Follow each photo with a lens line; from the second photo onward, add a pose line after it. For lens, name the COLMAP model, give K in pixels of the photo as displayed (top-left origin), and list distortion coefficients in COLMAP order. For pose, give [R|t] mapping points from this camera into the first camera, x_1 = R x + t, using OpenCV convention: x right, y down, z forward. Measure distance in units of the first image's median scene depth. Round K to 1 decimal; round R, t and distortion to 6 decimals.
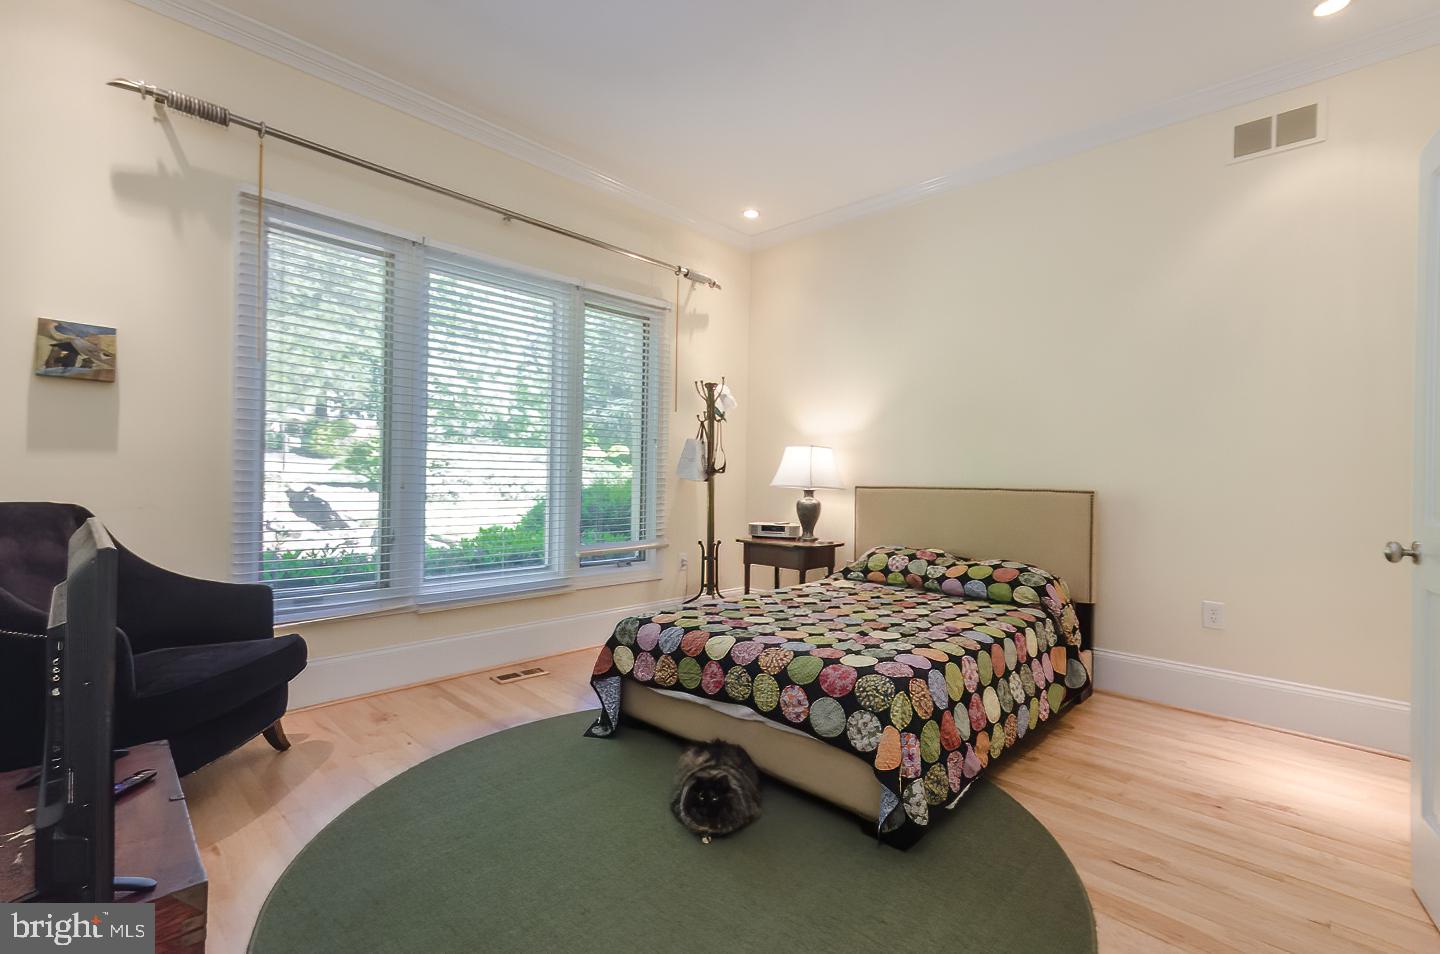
lens RADIAL K [[640.0, 0, 744.0], [0, 640.0, 488.2], [0, 0, 1]] dist [-0.000419, -0.000408]
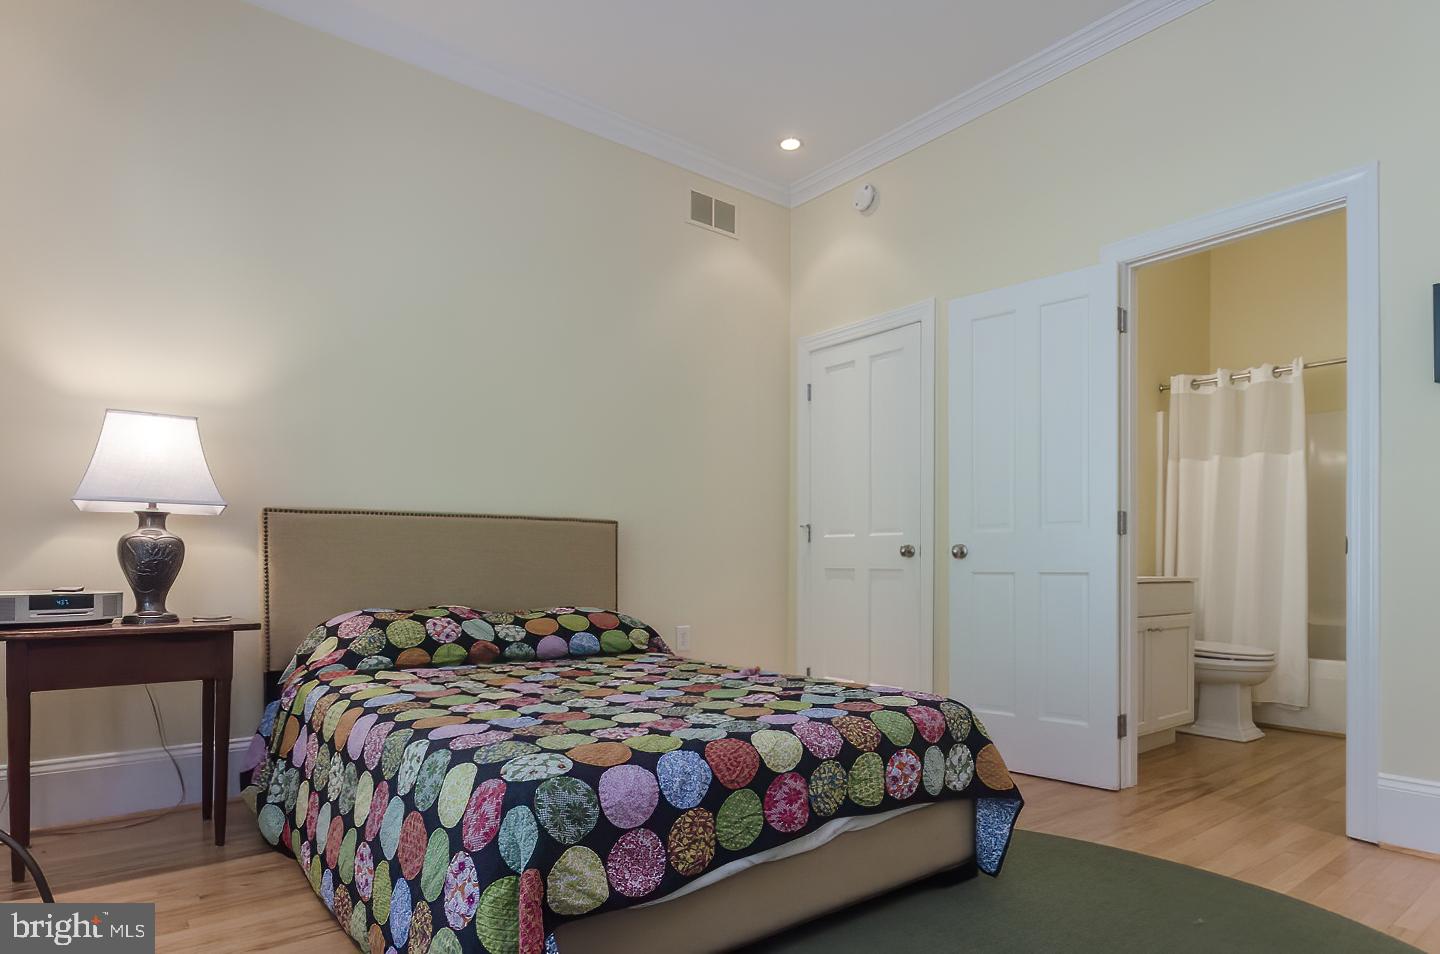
lens RADIAL K [[822.9, 0, 717.8], [0, 822.9, 557.4], [0, 0, 1]] dist [0.001243, 0.000129]
pose [[0.155003, -0.009469, 0.987869, -0.529898], [0.011860, 0.999900, 0.007723, 0.044785], [-0.987843, 0.010519, 0.155100, 0.628998]]
